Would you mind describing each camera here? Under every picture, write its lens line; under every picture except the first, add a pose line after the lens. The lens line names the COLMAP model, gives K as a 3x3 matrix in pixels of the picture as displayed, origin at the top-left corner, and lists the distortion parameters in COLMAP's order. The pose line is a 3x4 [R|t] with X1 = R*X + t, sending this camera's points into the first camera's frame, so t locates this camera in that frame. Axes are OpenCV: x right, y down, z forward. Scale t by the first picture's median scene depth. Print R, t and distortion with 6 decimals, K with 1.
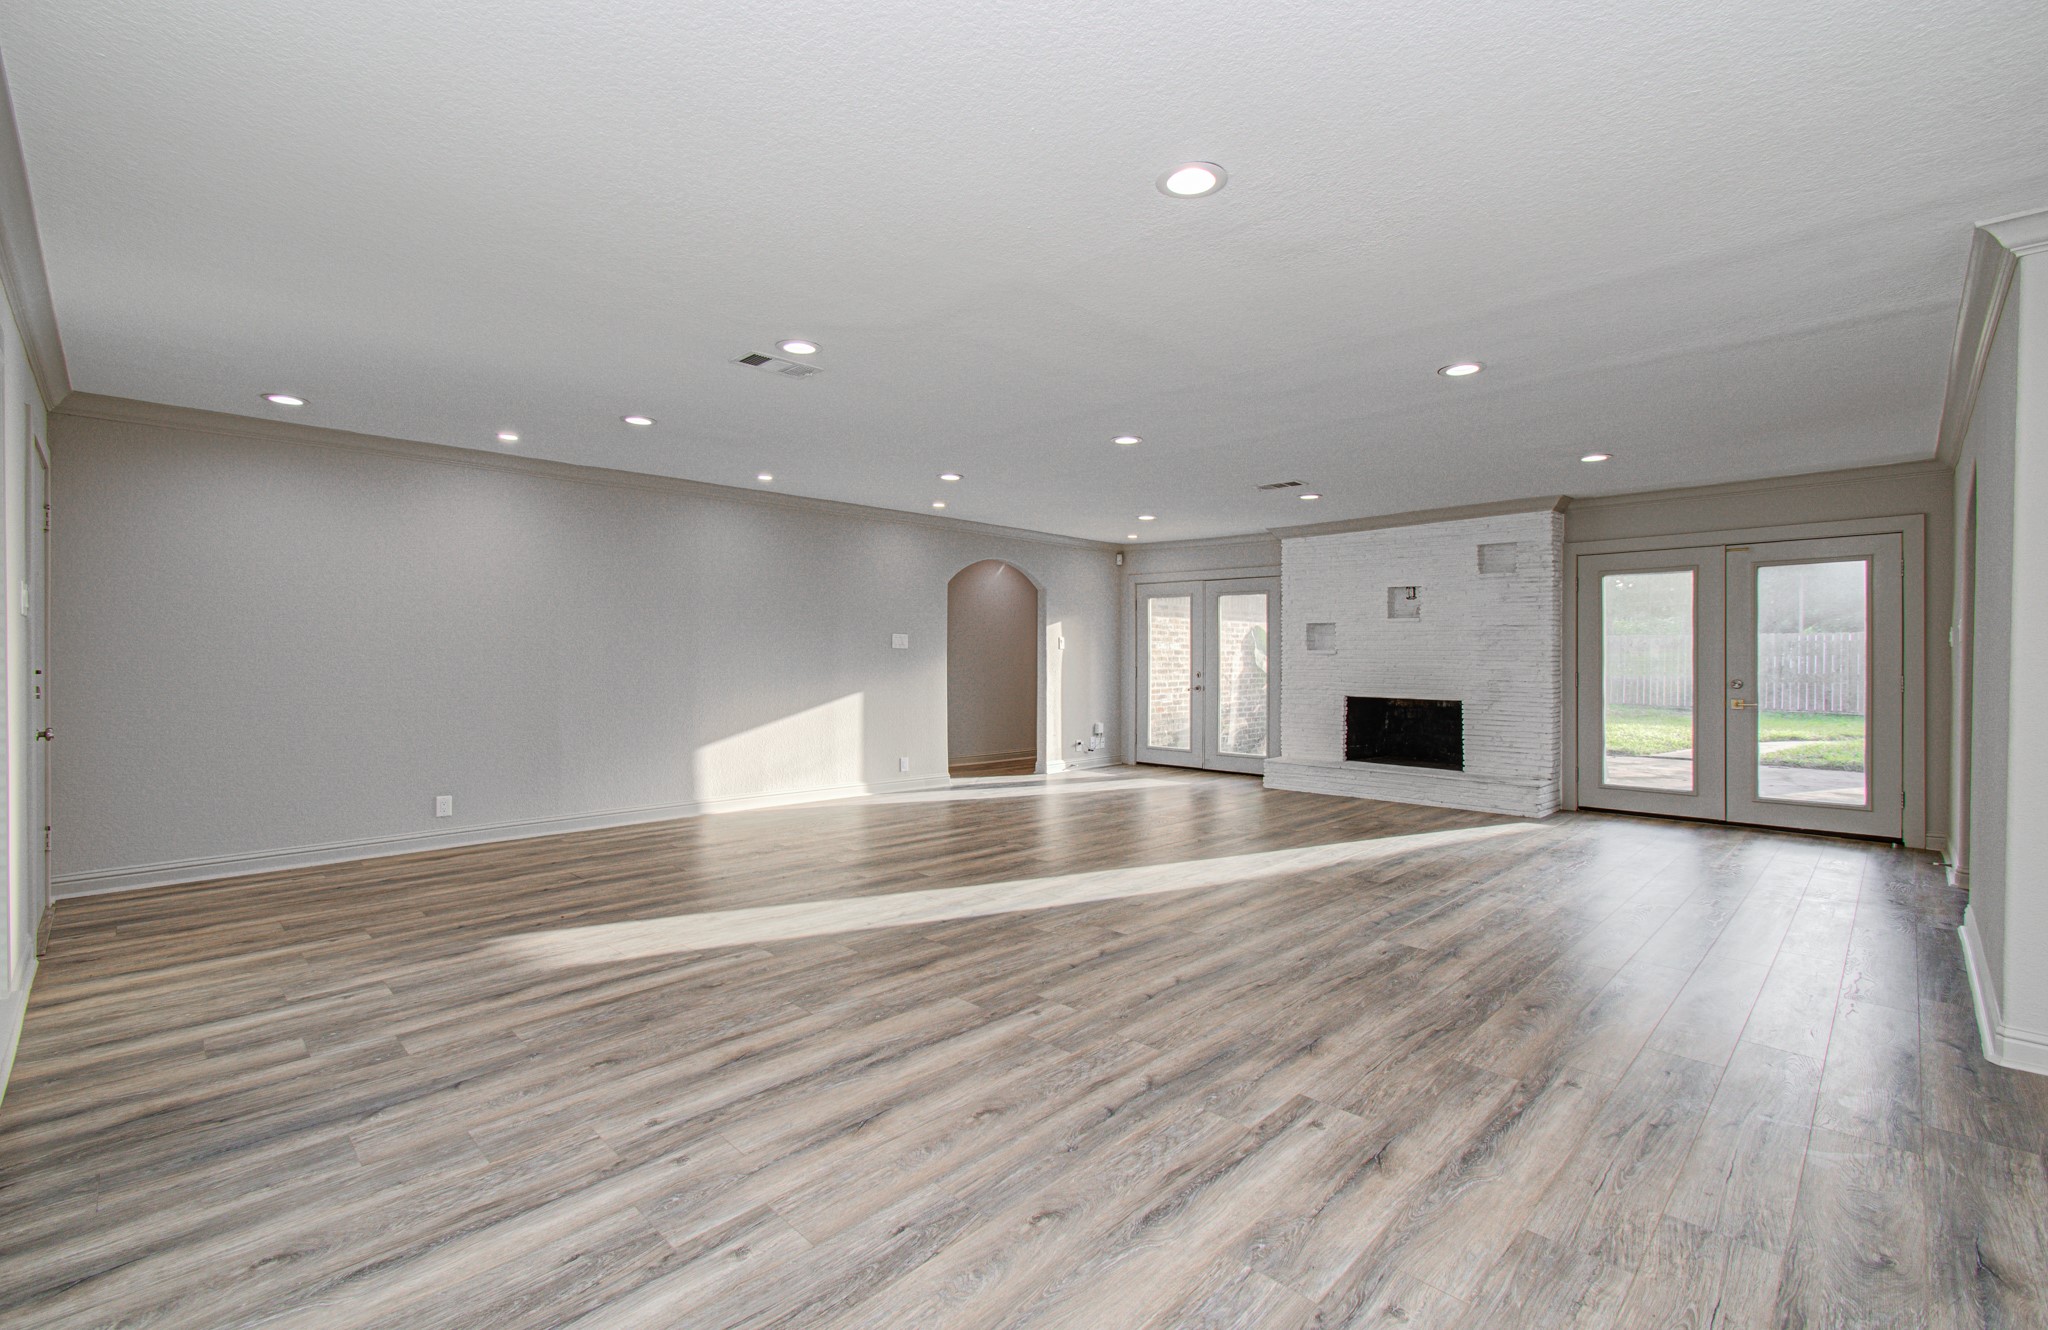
lens RADIAL K [[893.4, 0, 1011.5], [0, 893.4, 657.6], [0, 0, 1]] dist [0.004725, -0.000374]
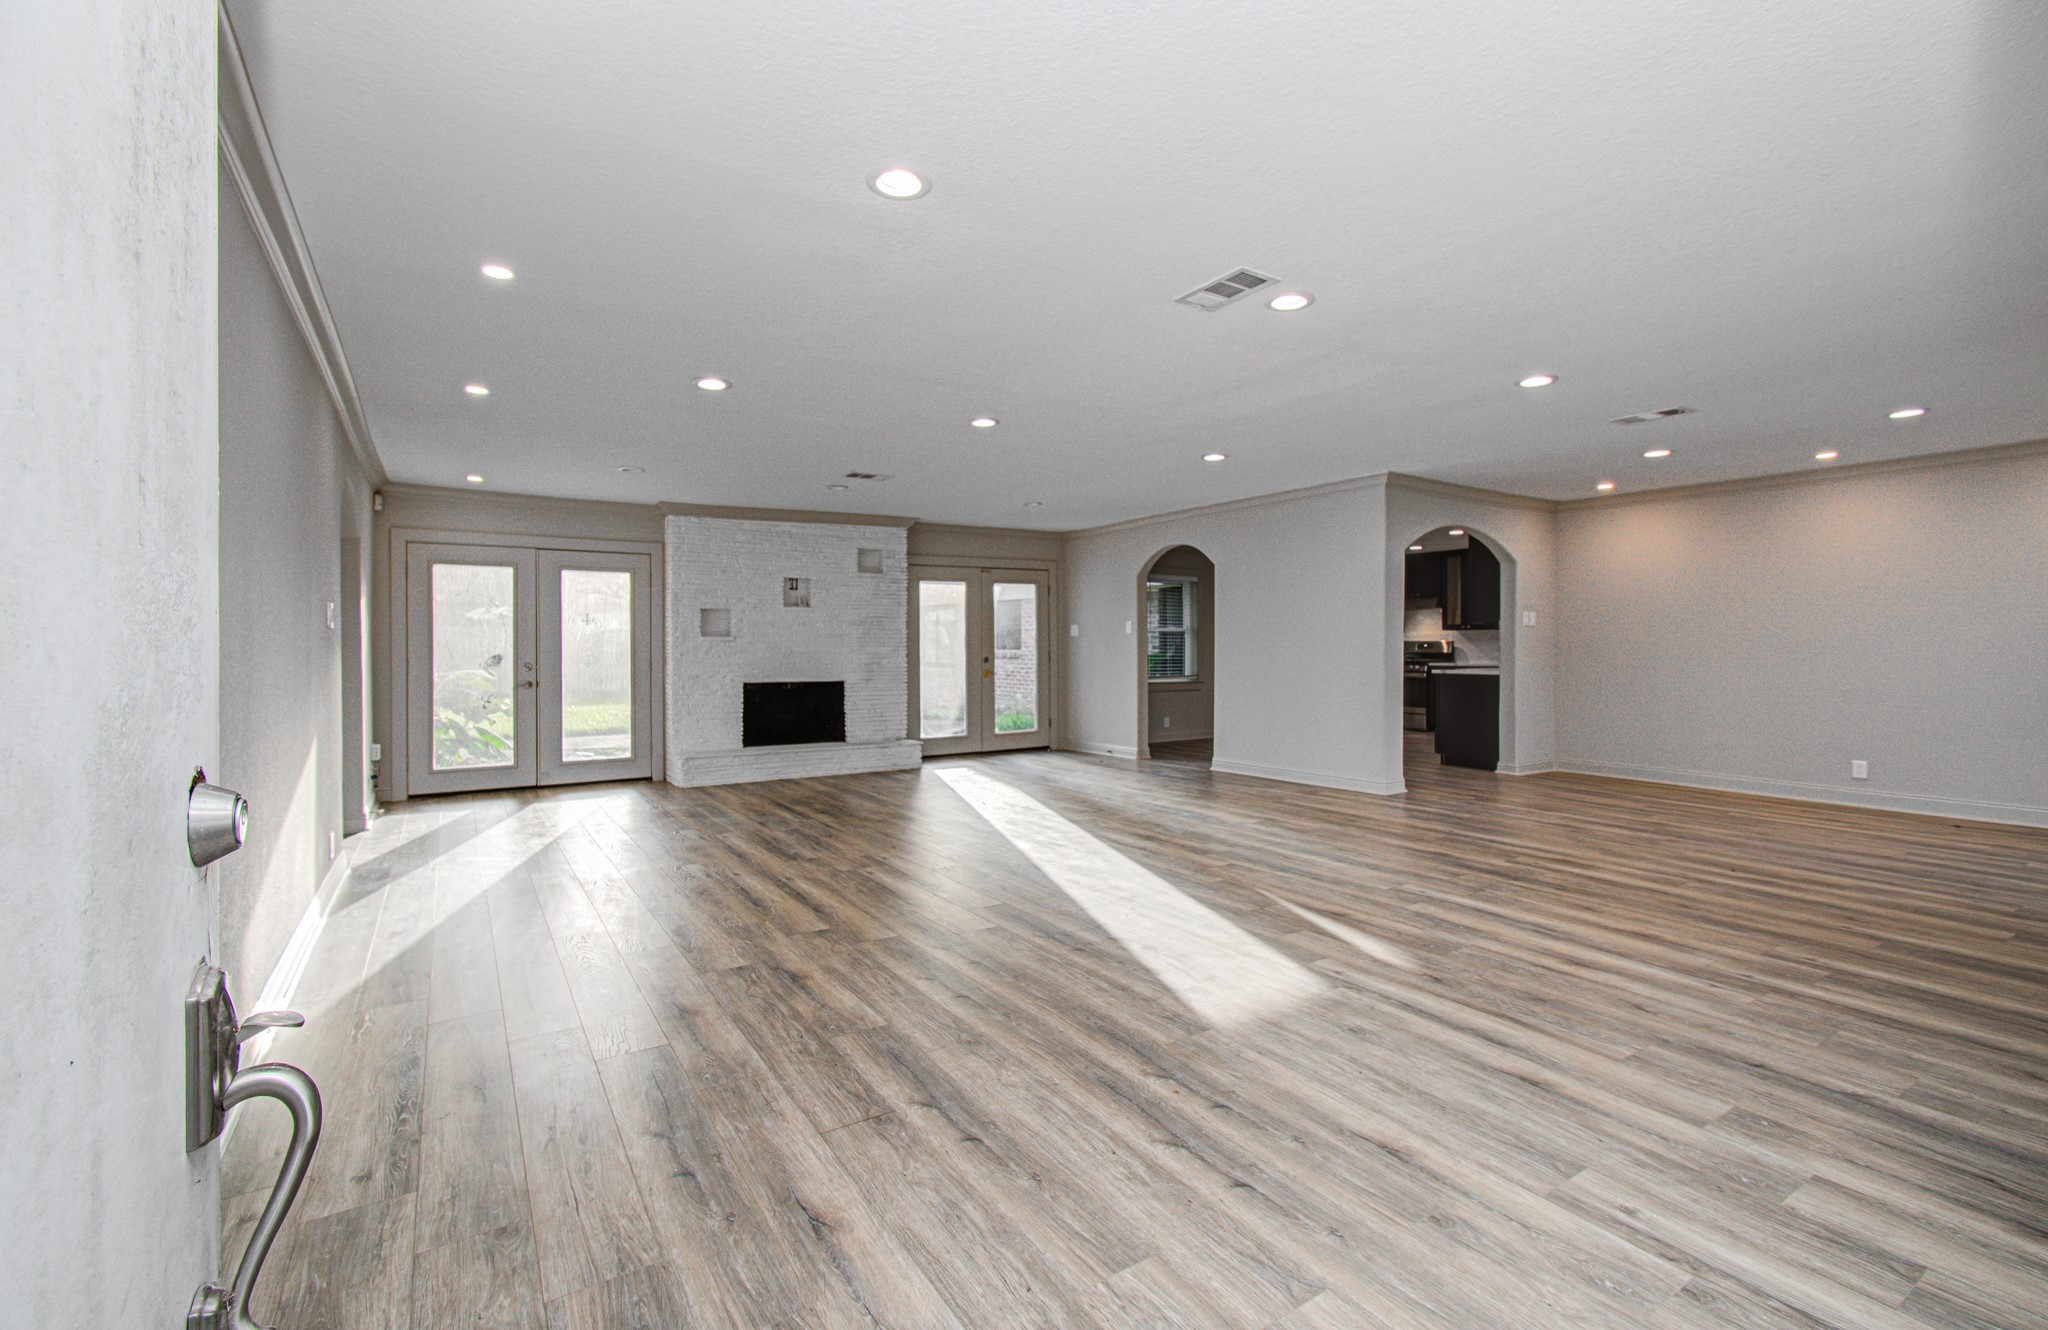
lens RADIAL K [[878.5, 0, 1013.7], [0, 878.5, 651.2], [0, 0, 1]] dist [-0.001538, -0.000144]
pose [[0.220279, -0.015049, 0.975321, -1.259820], [0.009922, 0.999864, 0.013187, -0.002432], [-0.975387, 0.006772, 0.220398, 1.147418]]
